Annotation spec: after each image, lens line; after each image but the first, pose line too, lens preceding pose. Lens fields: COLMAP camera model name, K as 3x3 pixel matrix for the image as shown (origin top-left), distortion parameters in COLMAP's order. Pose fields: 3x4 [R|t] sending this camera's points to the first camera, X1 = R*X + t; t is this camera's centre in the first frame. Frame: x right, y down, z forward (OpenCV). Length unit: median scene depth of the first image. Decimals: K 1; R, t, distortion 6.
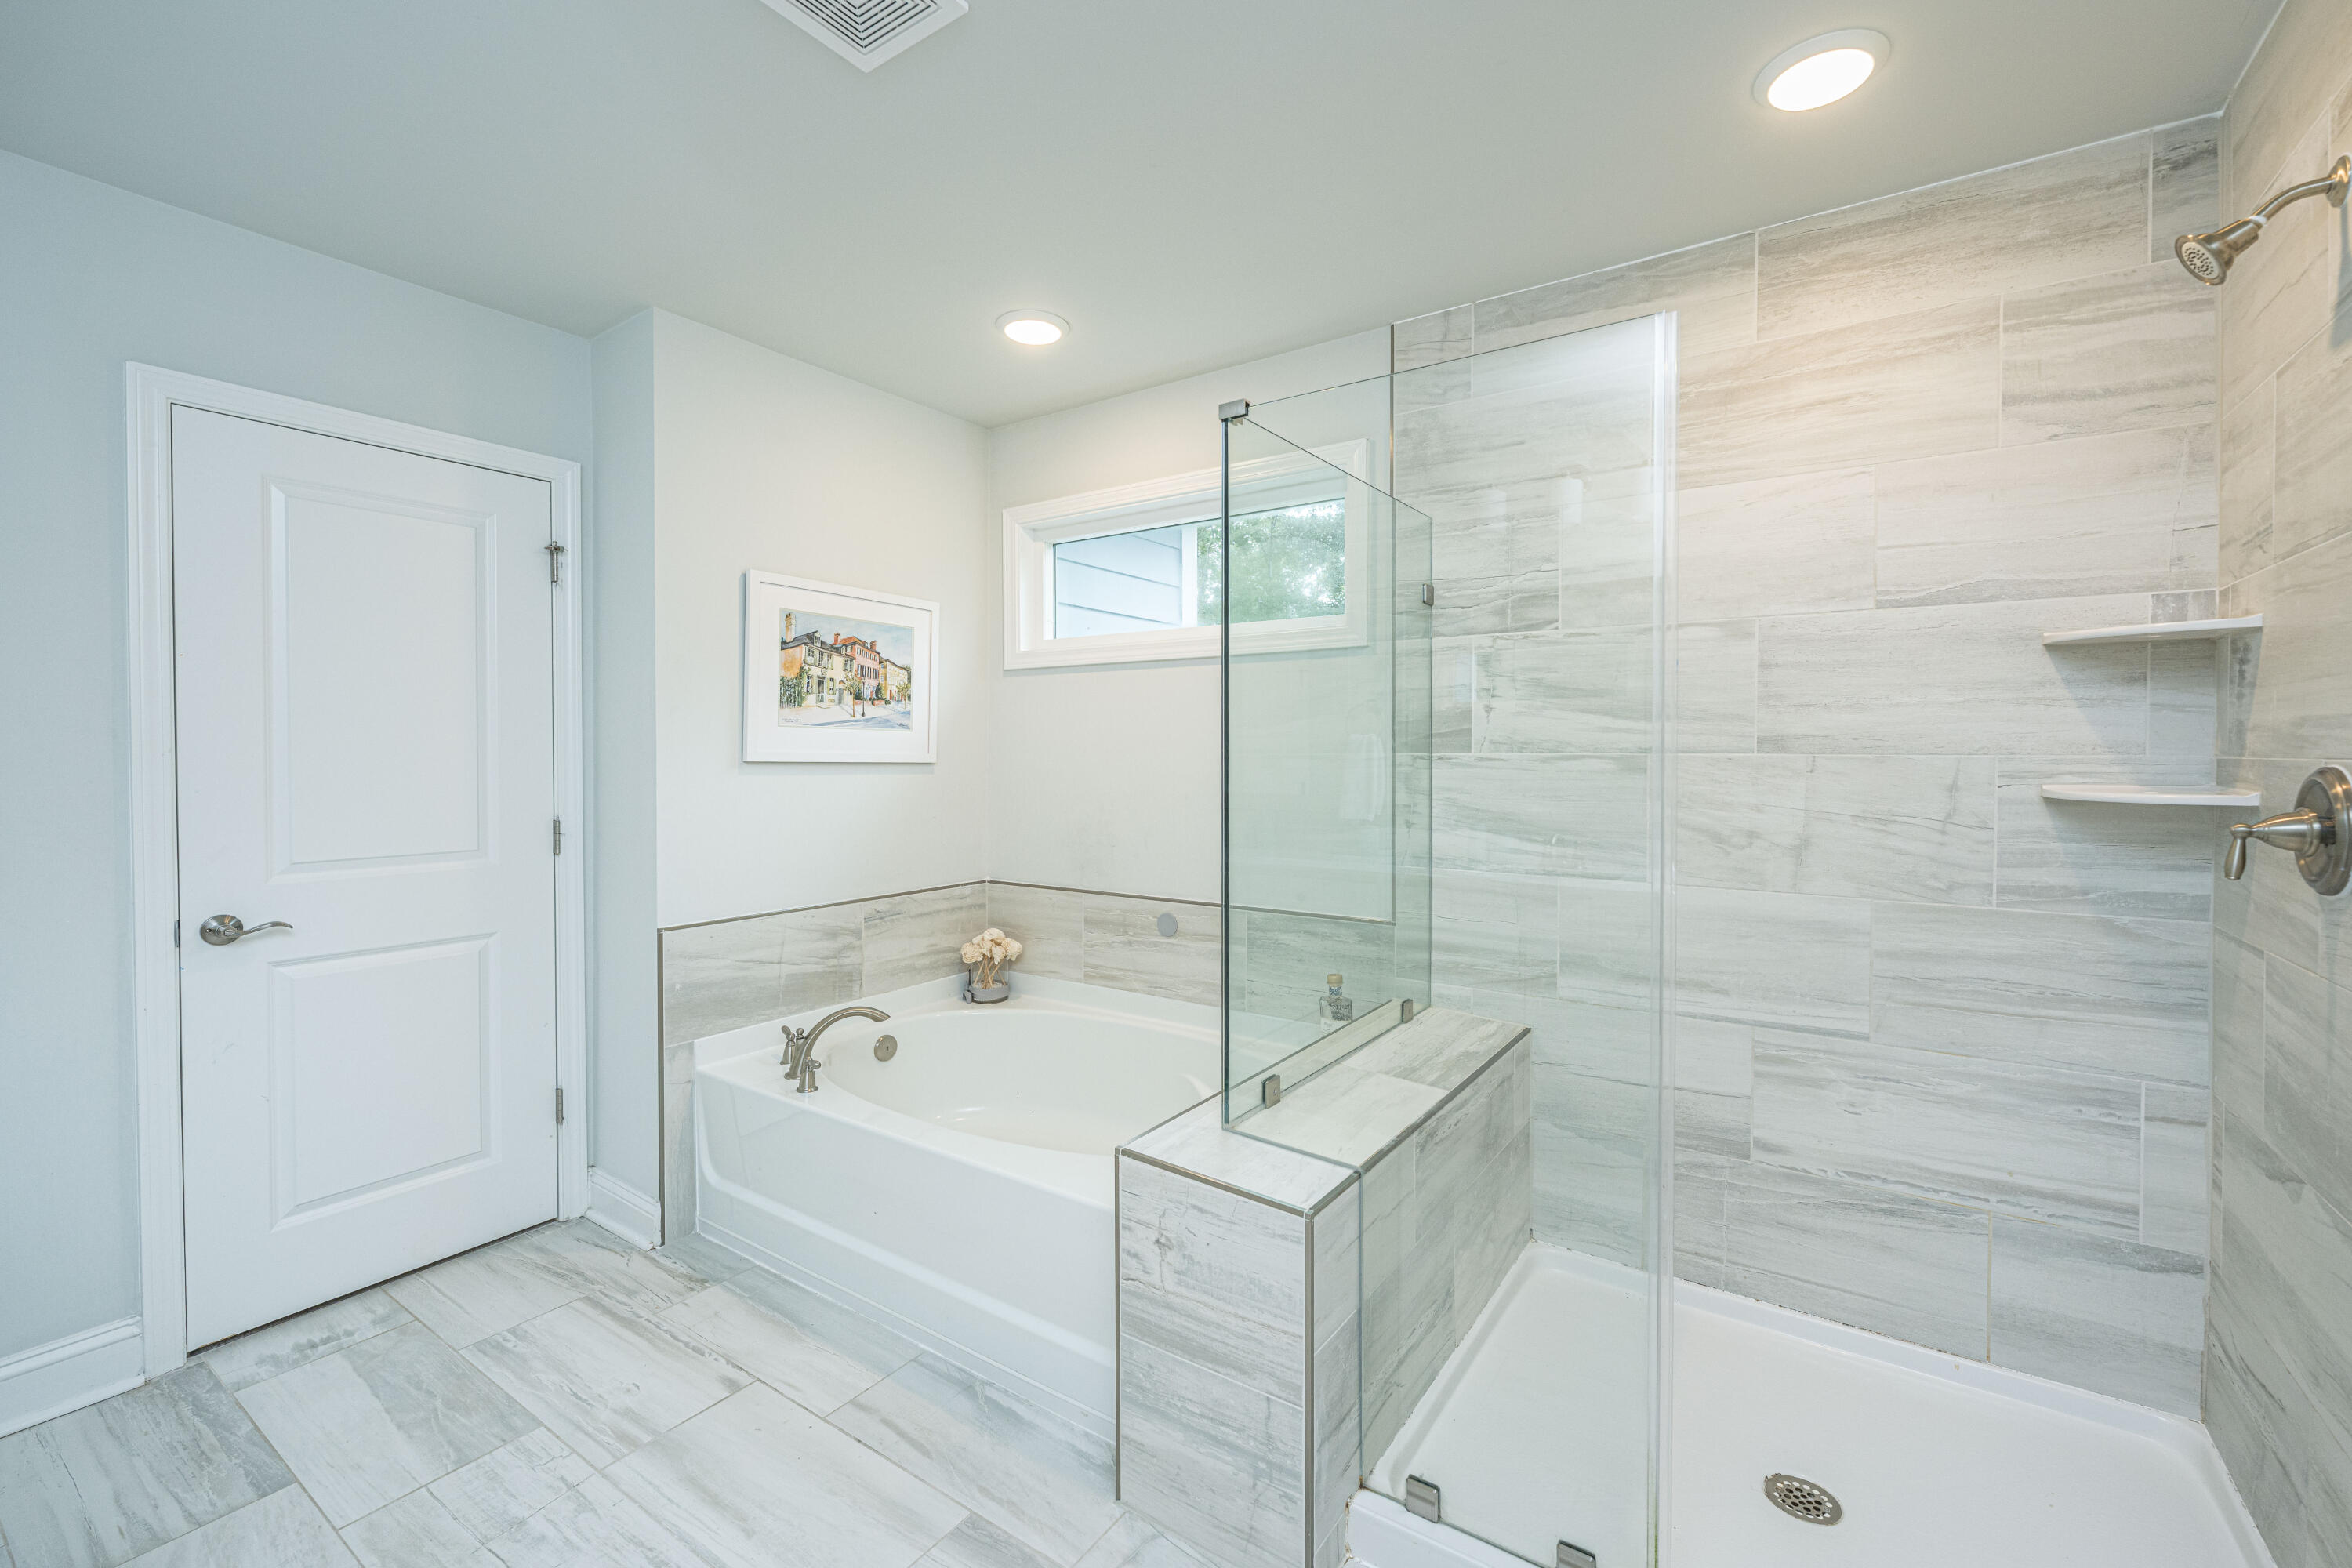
lens RADIAL K [[971.1, 0, 1171.1], [0, 971.1, 755.9], [0, 0, 1]] dist [-0.000159, -0.000311]
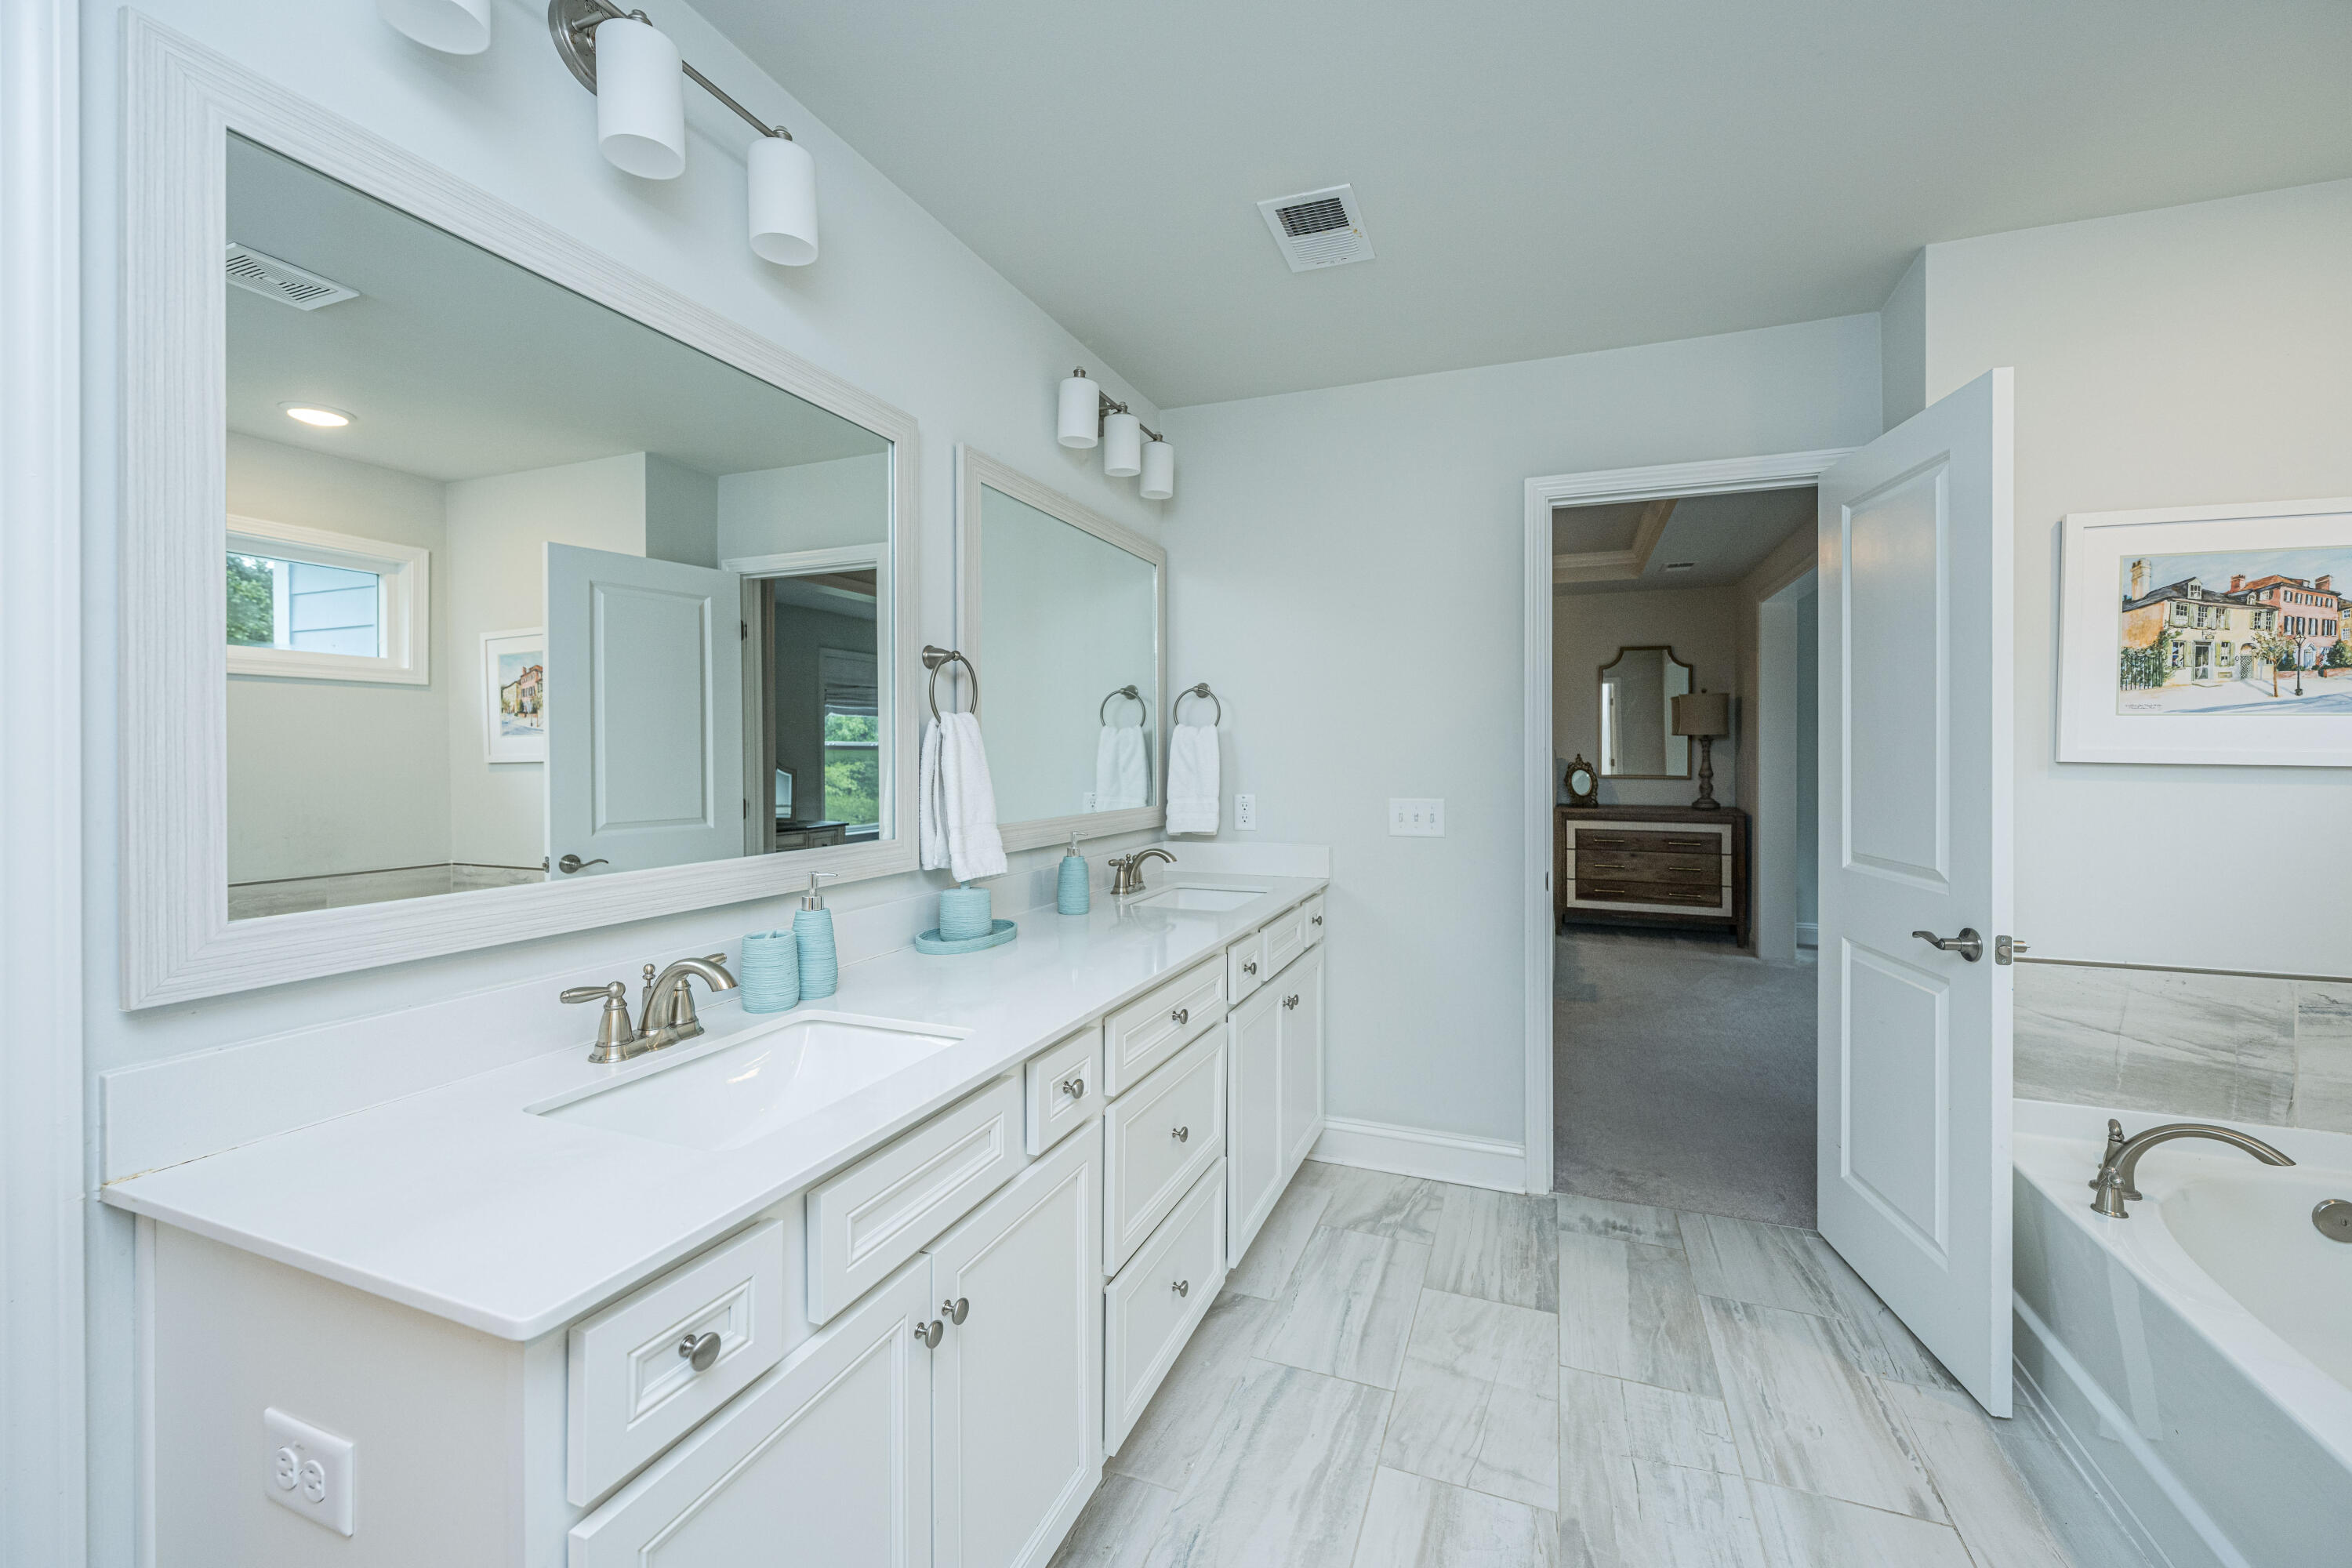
lens RADIAL K [[962.5, 0, 1196.1], [0, 962.5, 748.7], [0, 0, 1]] dist [0.000167, -0.000038]
pose [[0.237858, -0.004115, -0.971291, 0.146098], [-0.006472, 0.999962, -0.005821, 0.004136], [0.971278, 0.007671, 0.237822, 0.140028]]
